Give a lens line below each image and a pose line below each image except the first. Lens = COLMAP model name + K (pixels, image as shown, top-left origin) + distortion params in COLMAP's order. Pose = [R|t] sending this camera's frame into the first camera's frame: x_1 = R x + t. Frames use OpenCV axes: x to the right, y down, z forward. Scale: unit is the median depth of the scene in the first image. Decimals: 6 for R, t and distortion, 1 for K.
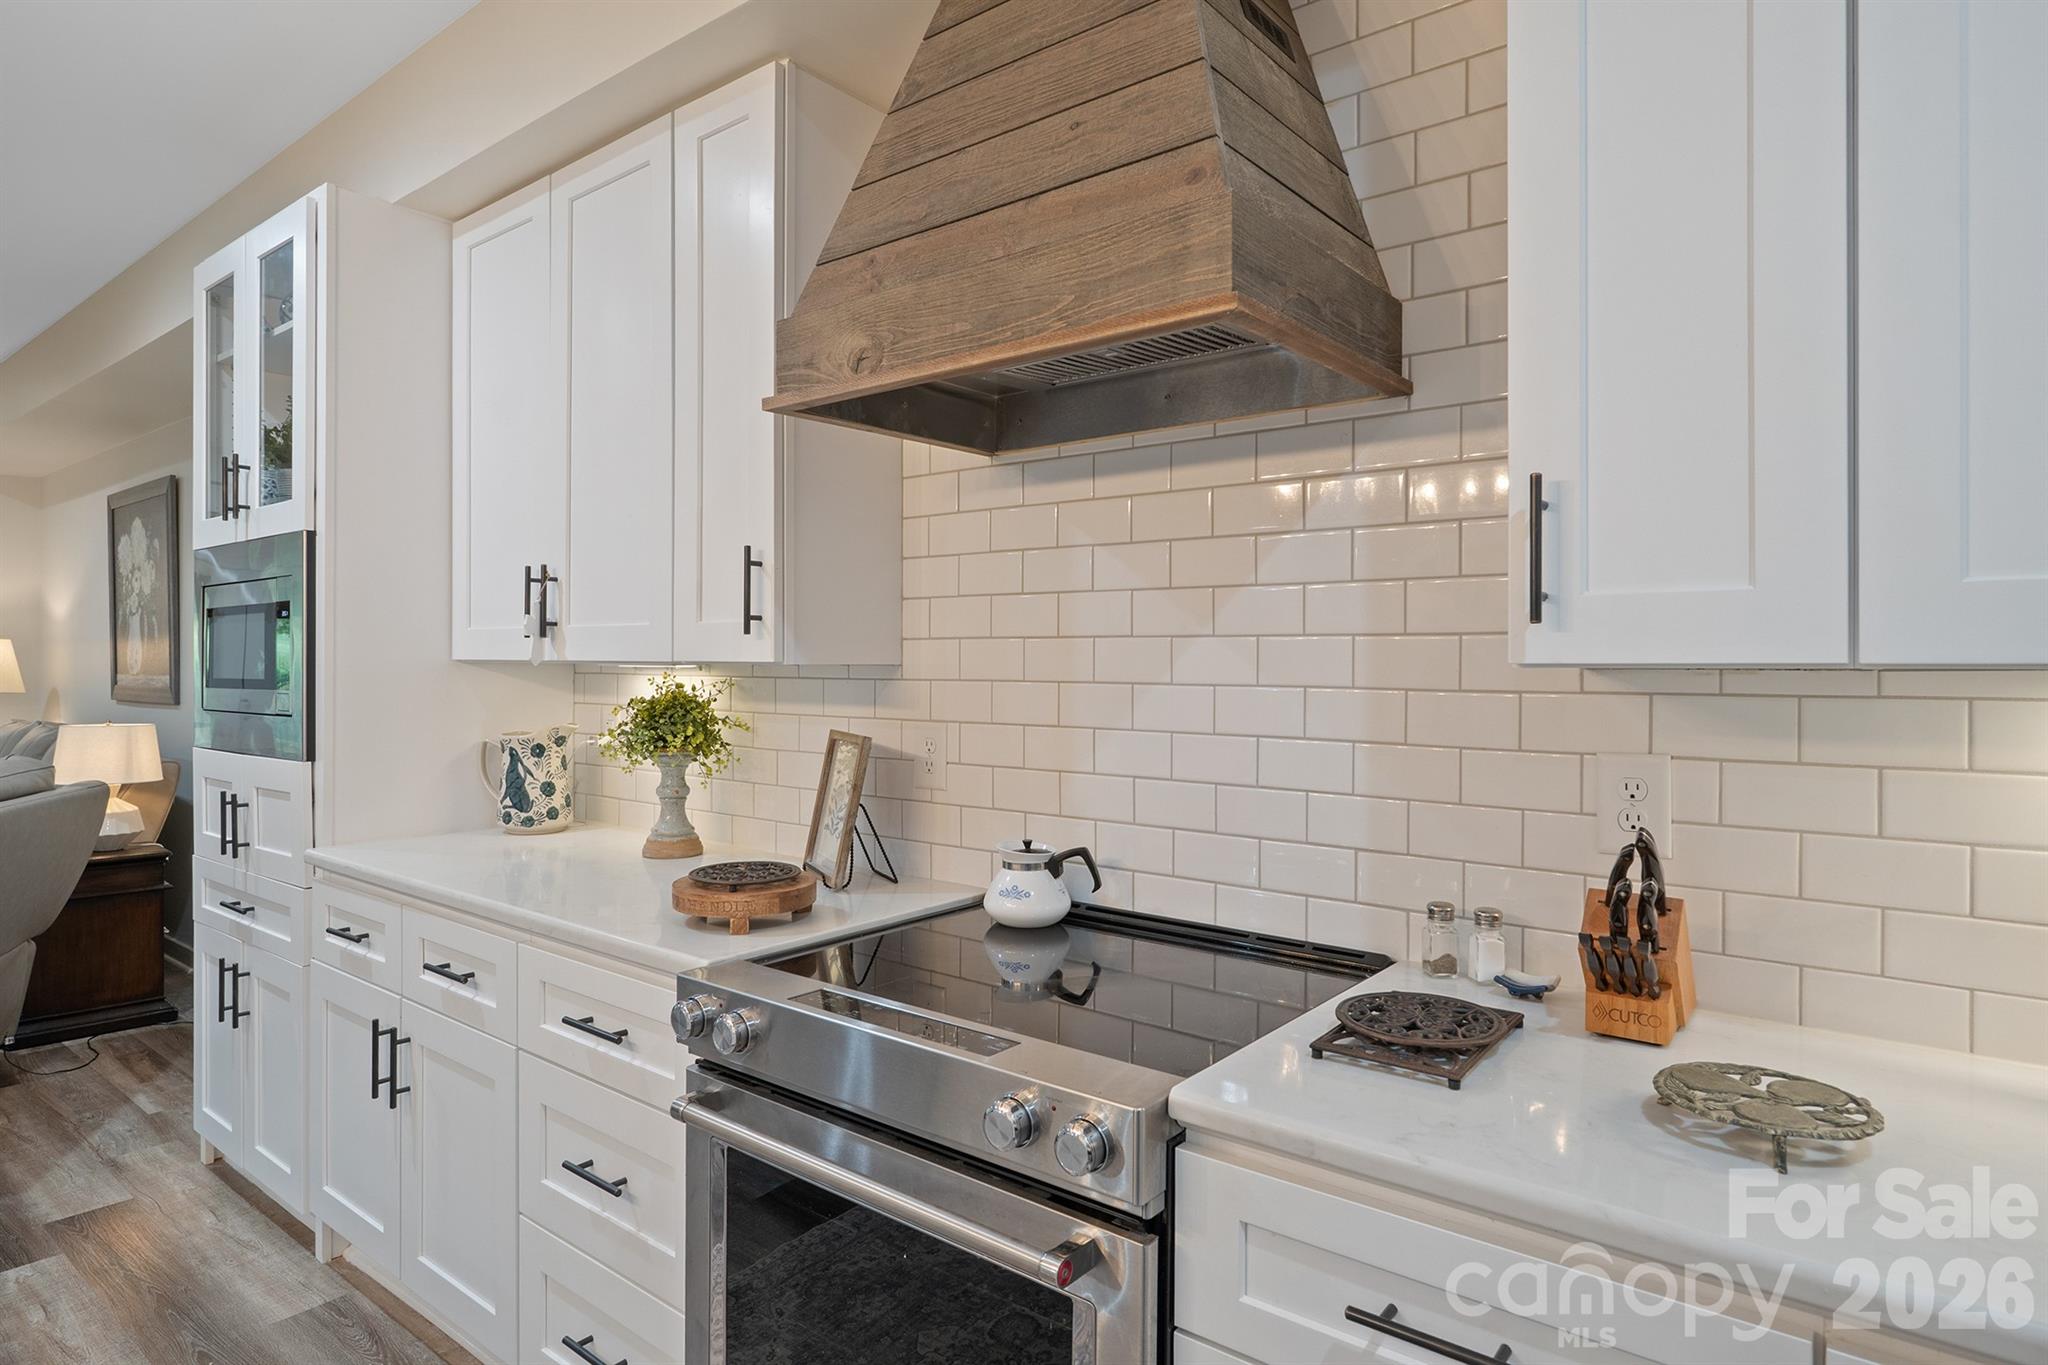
lens RADIAL K [[1158.6, 0, 1024.2], [0, 1158.6, 650.8], [0, 0, 1]] dist [-0.000635, -0.000238]
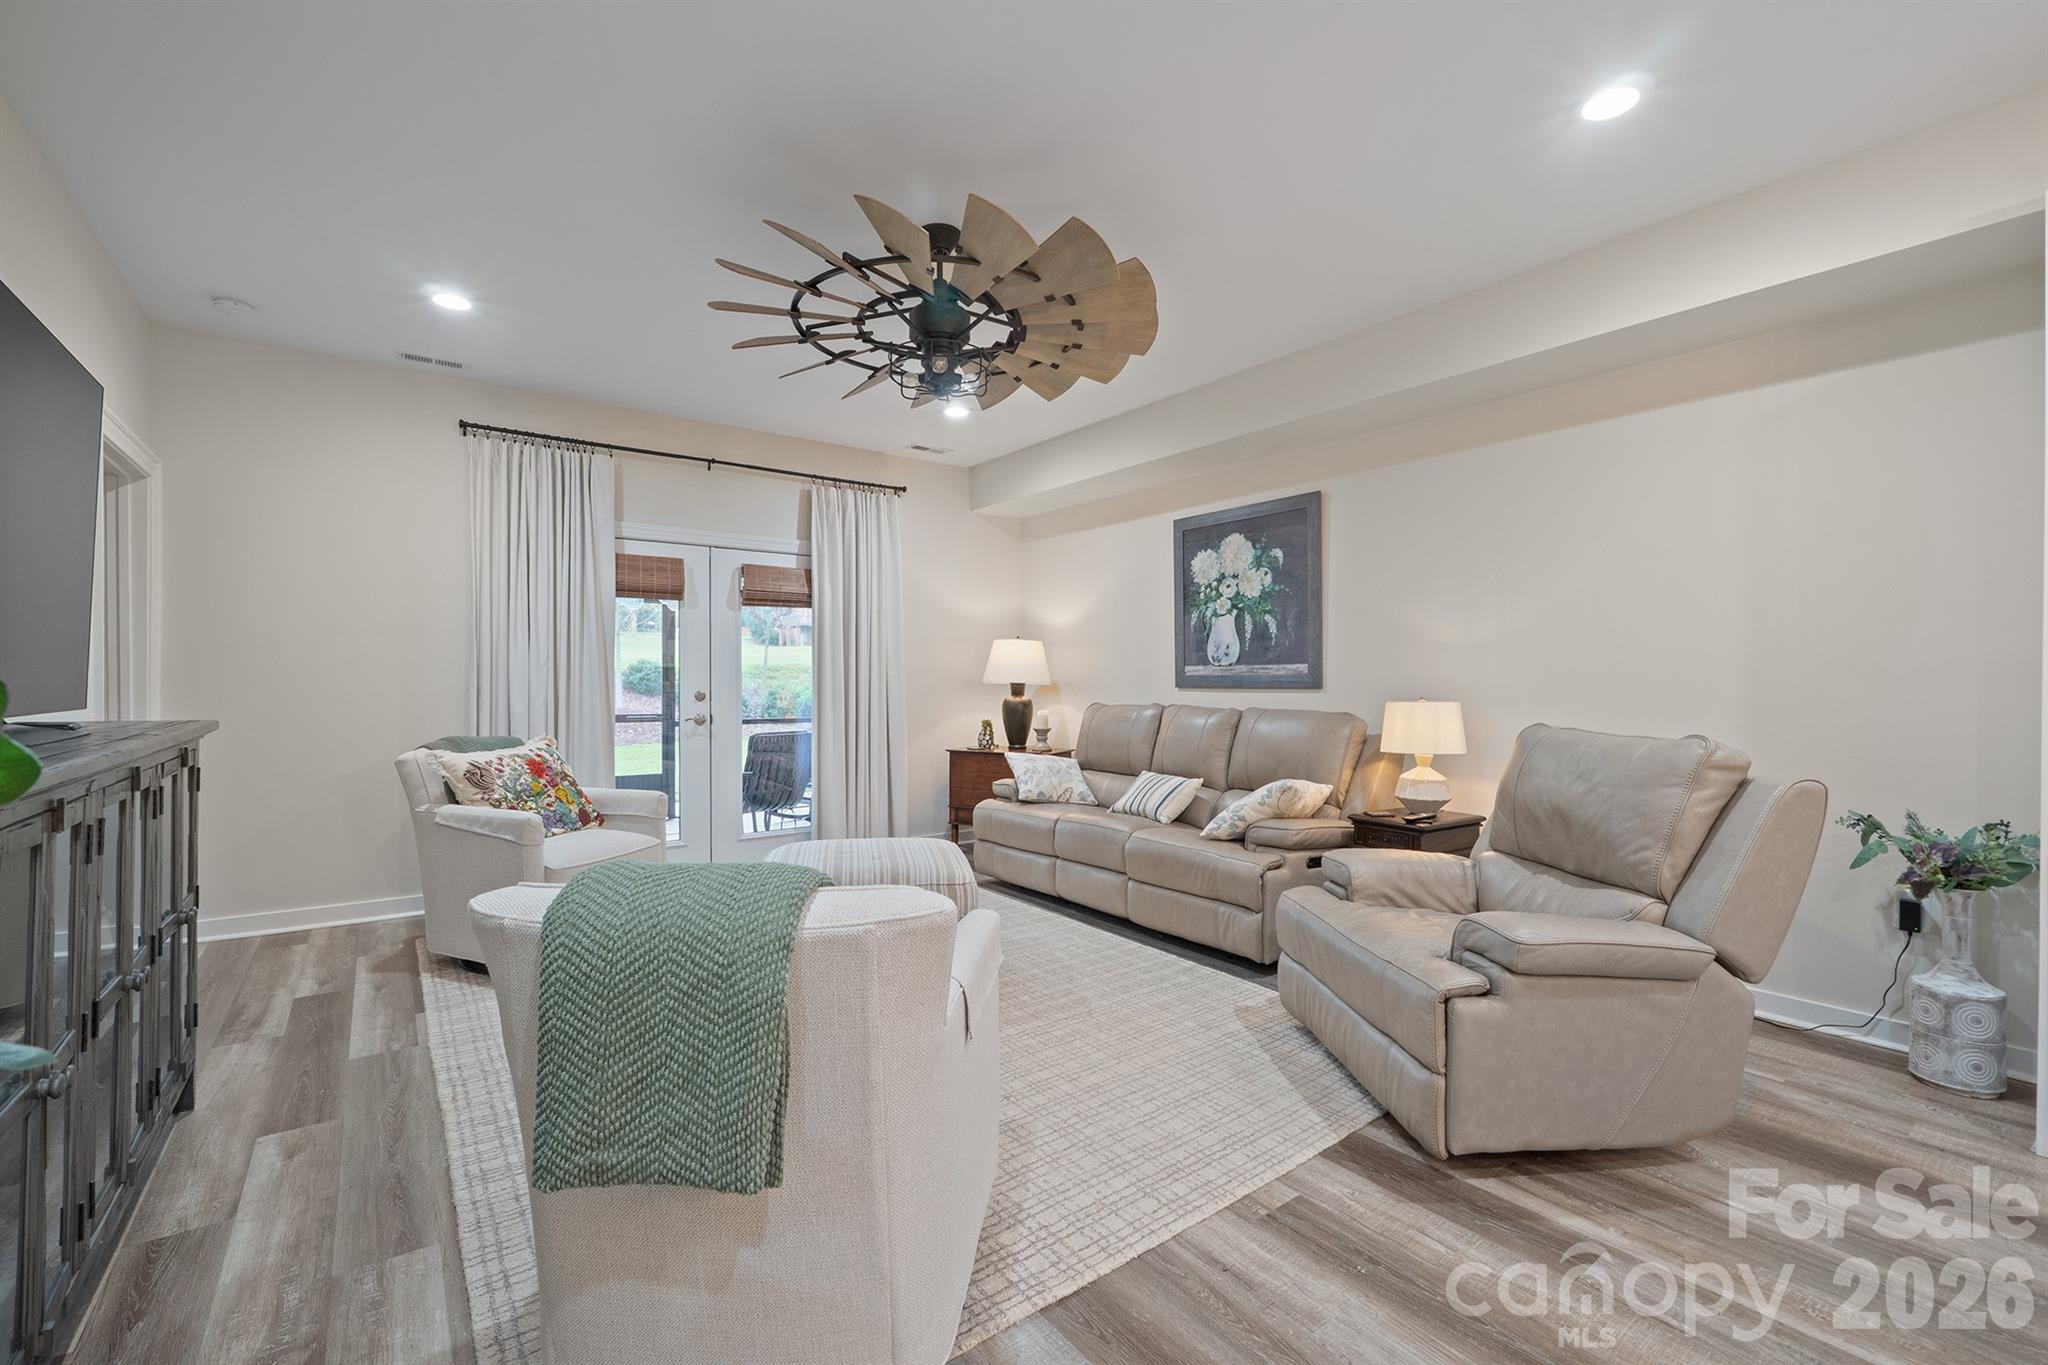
lens RADIAL K [[867.6, 0, 1030.3], [0, 867.6, 693.0], [0, 0, 1]] dist [-0.006008, -0.000216]
pose [[0.971067, 0.006544, -0.238717, -0.731497], [-0.002607, 0.999855, 0.016807, 0.033417], [0.238793, -0.015698, 0.970944, 0.079123]]
